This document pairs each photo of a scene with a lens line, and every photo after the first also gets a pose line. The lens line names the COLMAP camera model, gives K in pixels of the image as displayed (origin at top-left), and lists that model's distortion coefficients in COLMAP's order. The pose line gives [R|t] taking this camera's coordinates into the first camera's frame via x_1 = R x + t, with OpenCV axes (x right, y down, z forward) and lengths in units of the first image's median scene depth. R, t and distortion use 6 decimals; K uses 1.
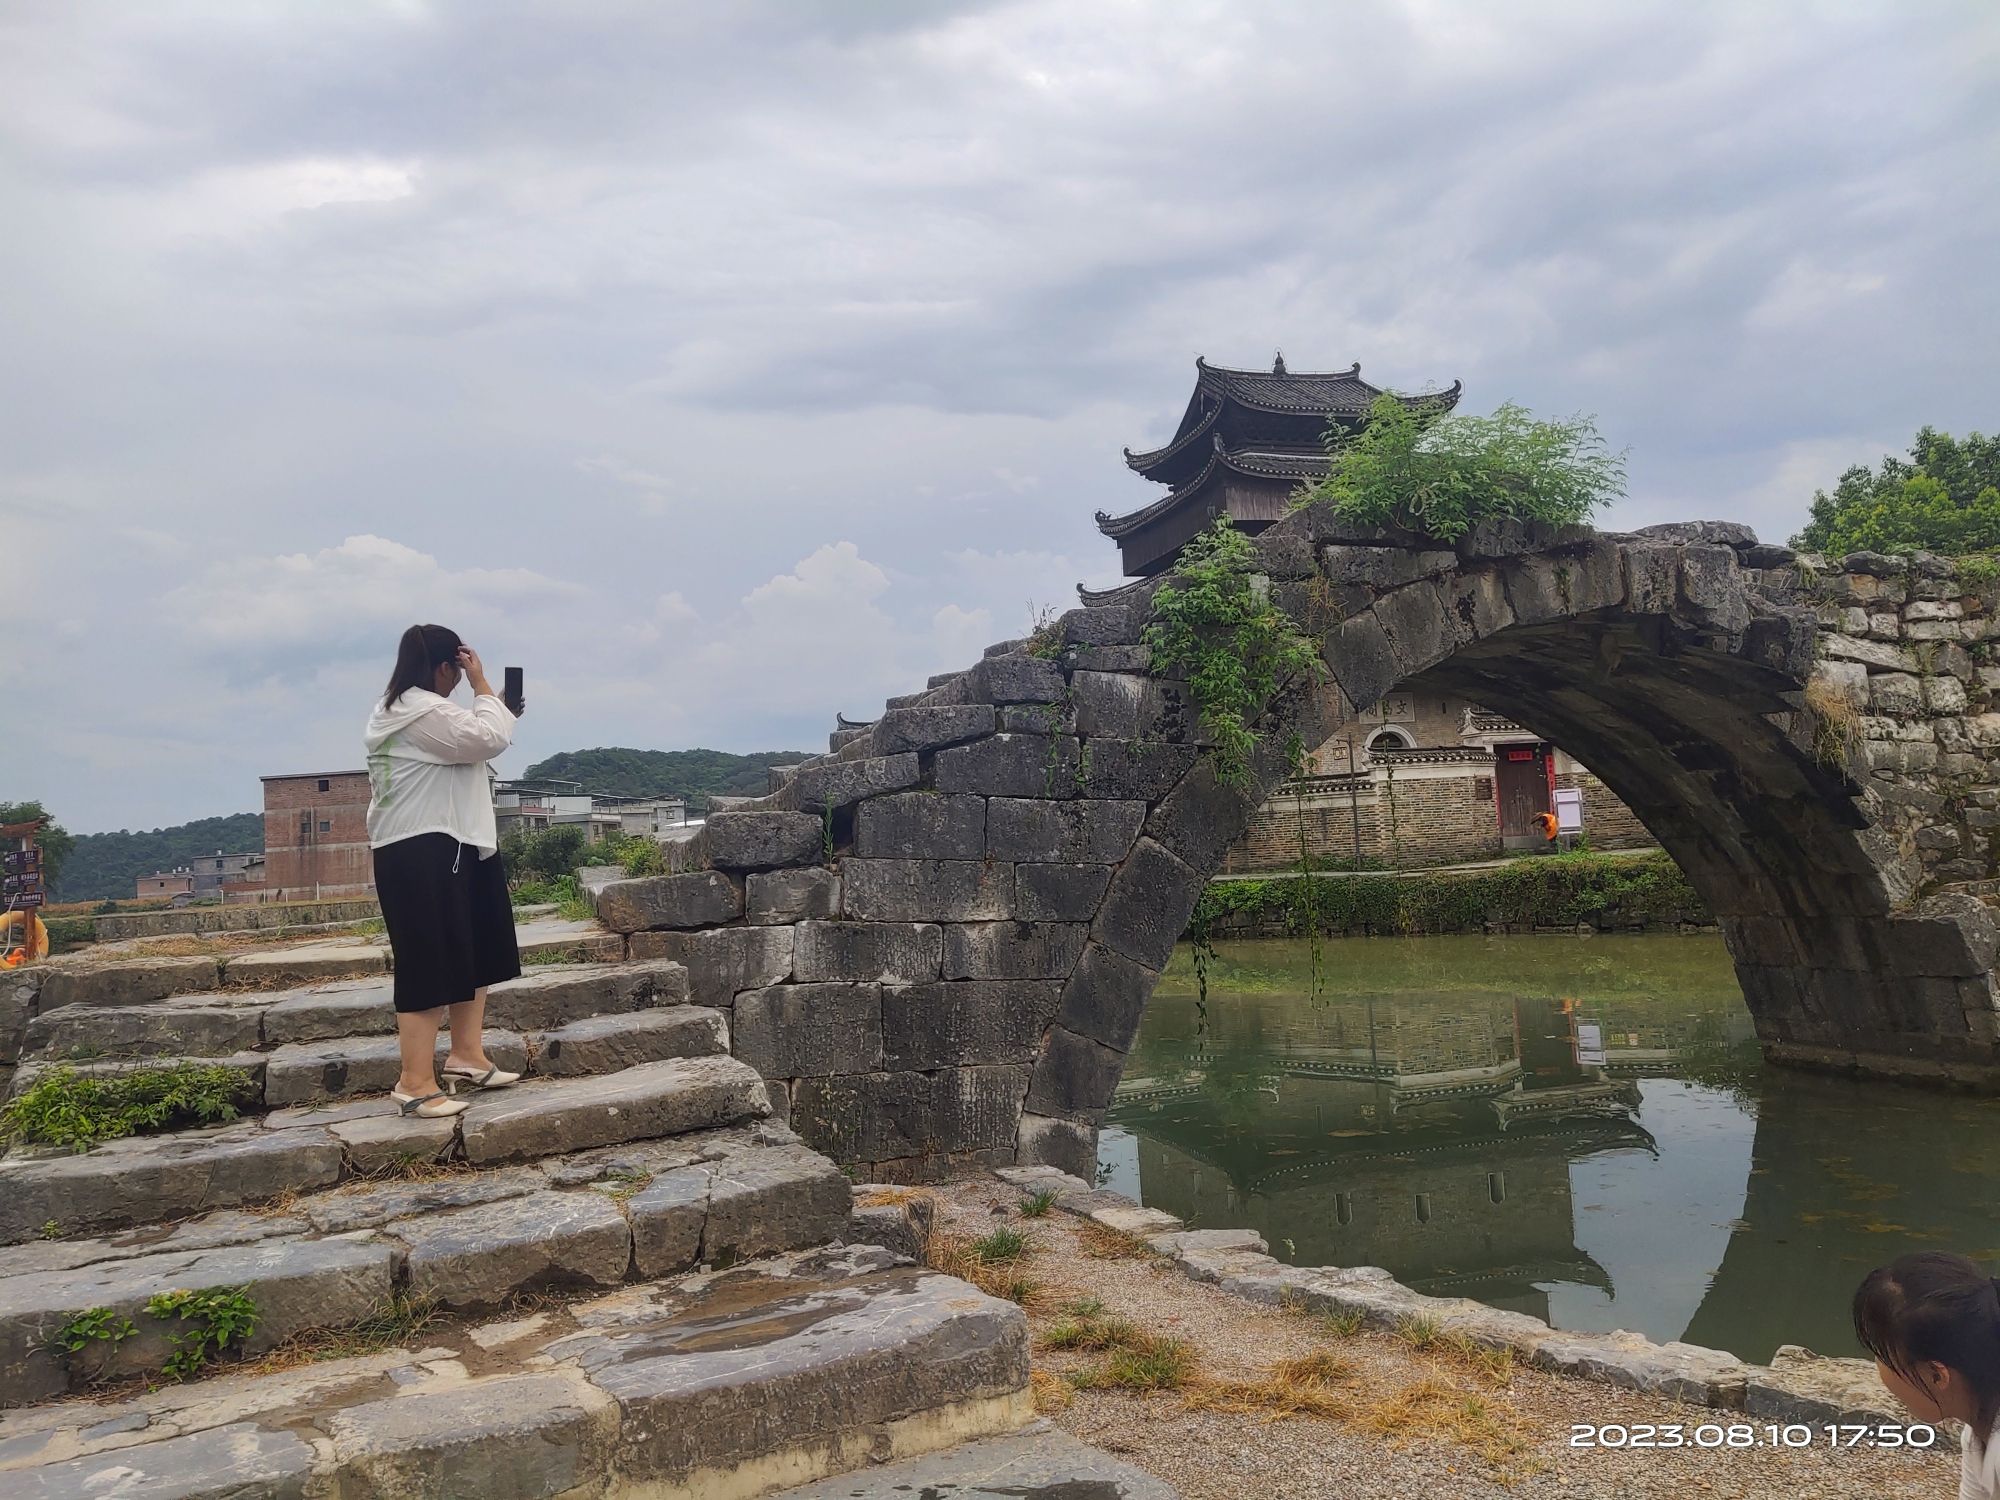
lens RADIAL K [[1484.0, 0, 1001.5], [0, 1484.0, 766.3], [0, 0, 1]] dist [0.097297, -0.001582]
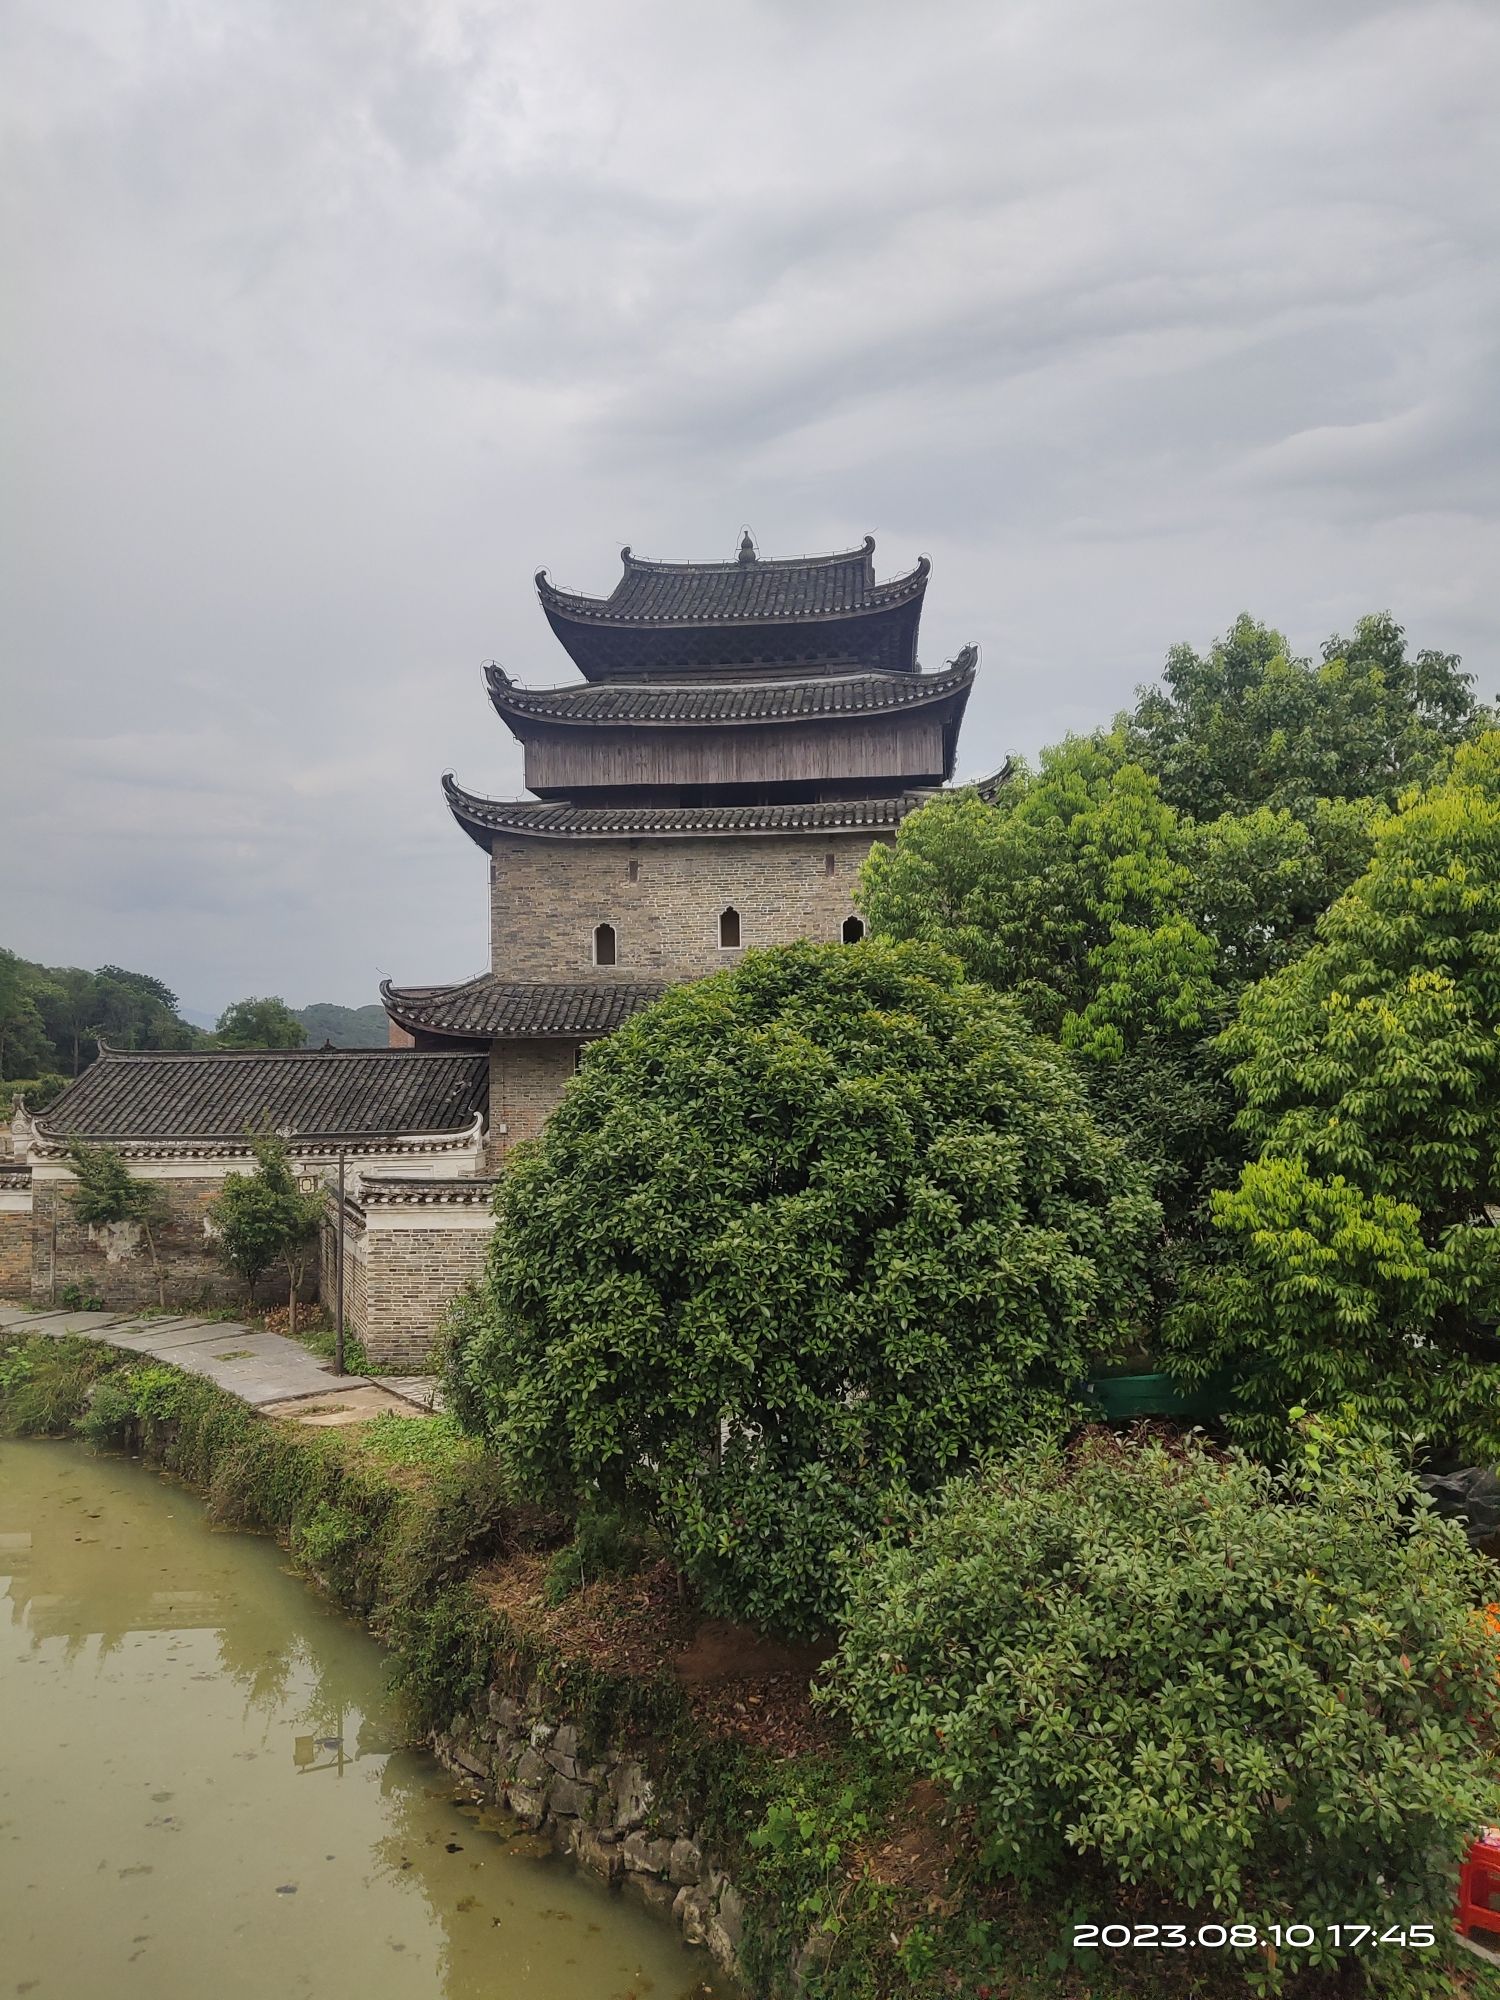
lens RADIAL K [[1484.0, 0, 735.7], [0, 1484.0, 990.4], [0, 0, 1]] dist [0.097297, -0.001582]
pose [[0.922577, 0.029915, -0.384652, 0.475797], [-0.019857, 0.999350, 0.030094, -0.084994], [0.385302, -0.020126, 0.922571, 0.357663]]
